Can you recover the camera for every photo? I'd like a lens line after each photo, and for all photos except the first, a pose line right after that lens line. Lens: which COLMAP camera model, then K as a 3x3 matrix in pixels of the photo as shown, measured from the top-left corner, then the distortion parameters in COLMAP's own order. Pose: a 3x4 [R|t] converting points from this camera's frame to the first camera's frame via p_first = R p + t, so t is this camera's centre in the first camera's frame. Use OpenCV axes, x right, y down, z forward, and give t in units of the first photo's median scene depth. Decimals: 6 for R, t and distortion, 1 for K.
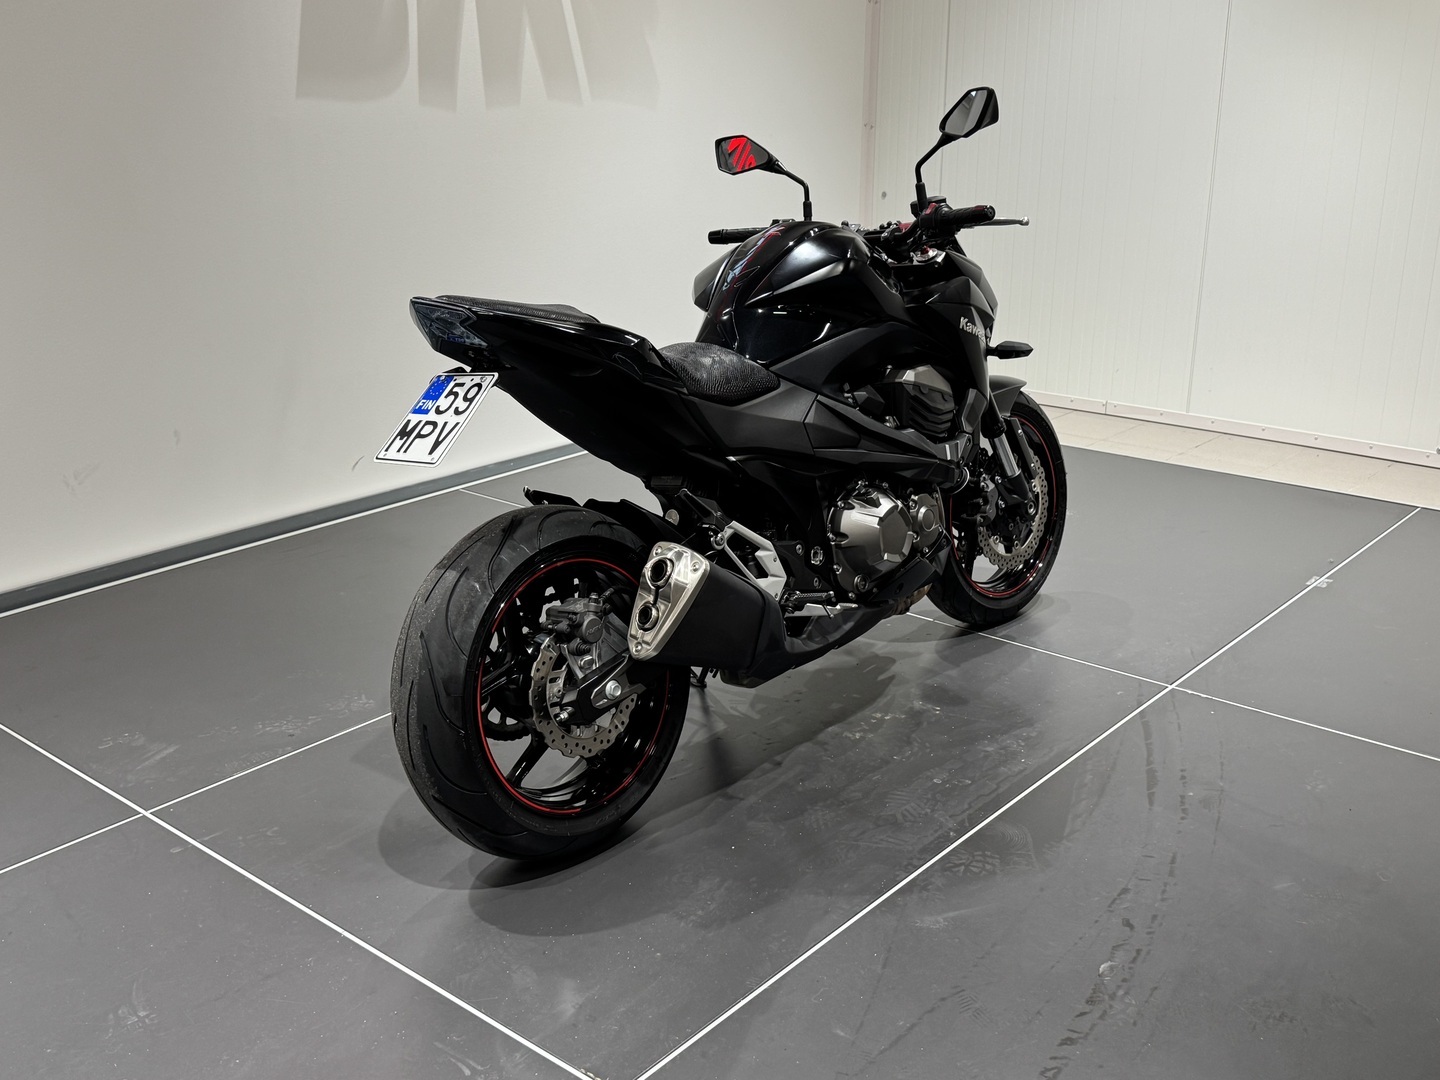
lens RADIAL K [[1495.6, 0, 720.0], [0, 1495.6, 540.0], [0, 0, 1]] dist [0.172525, 0.003037]
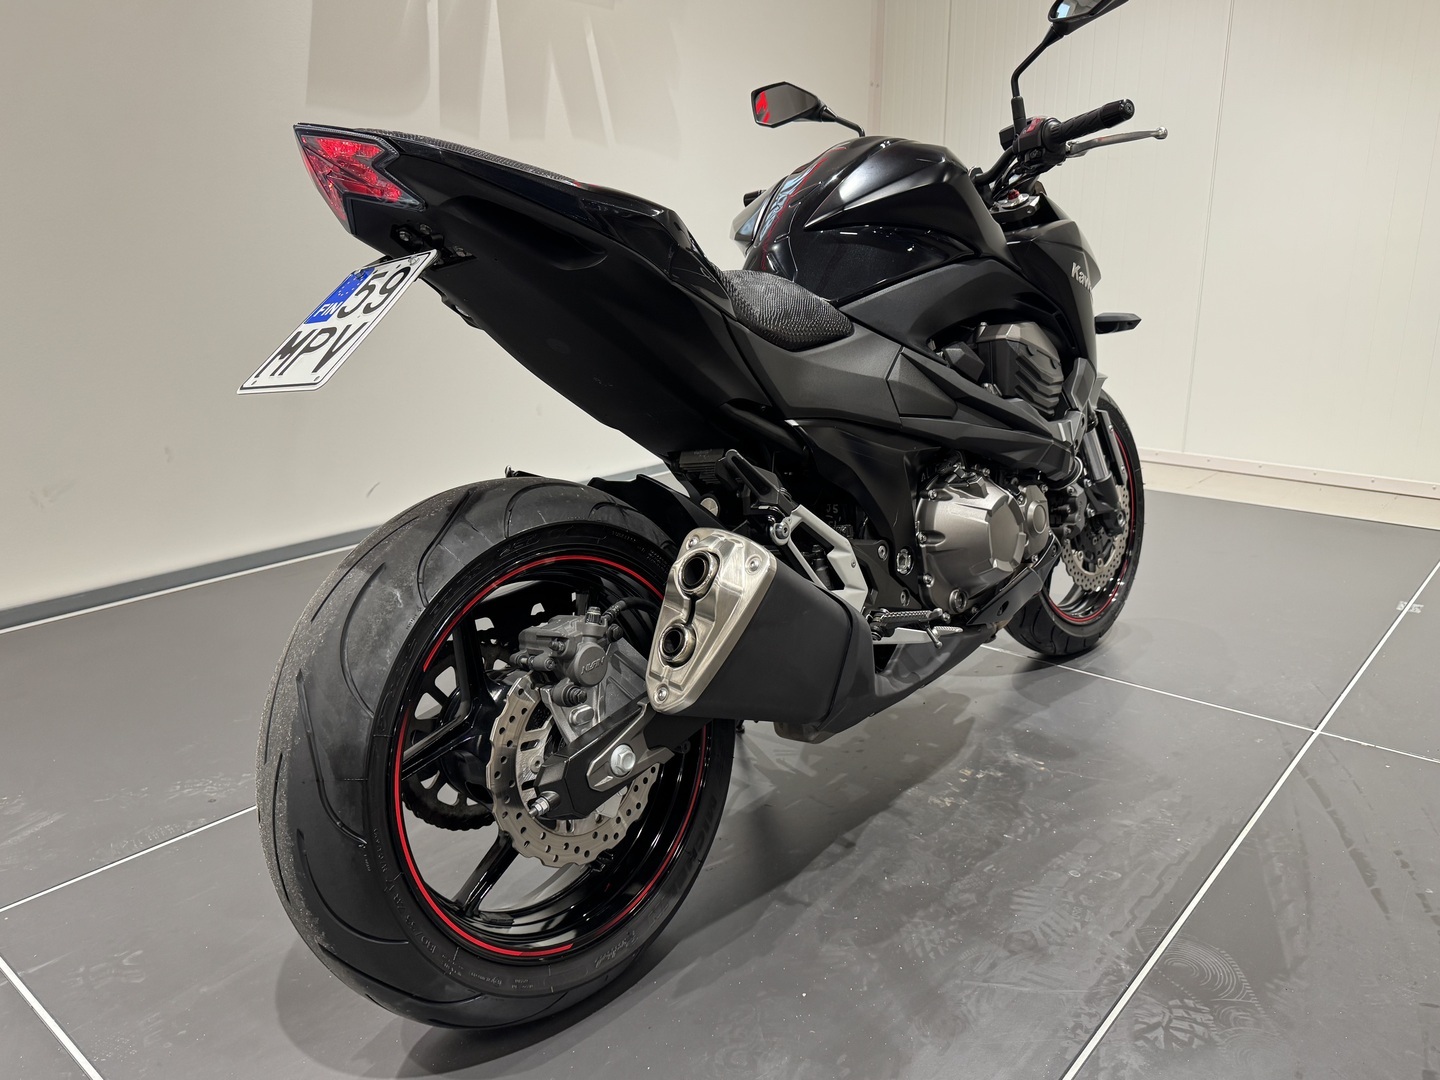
lens RADIAL K [[1044.7, 0, 720.0], [0, 1044.7, 540.0], [0, 0, 1]] dist [0.131062, -0.173469]
pose [[0.999991, -0.000872, 0.004188, -0.029290], [0.001087, 0.998669, -0.051562, 0.027425], [-0.004138, 0.051566, 0.998661, 0.505482]]
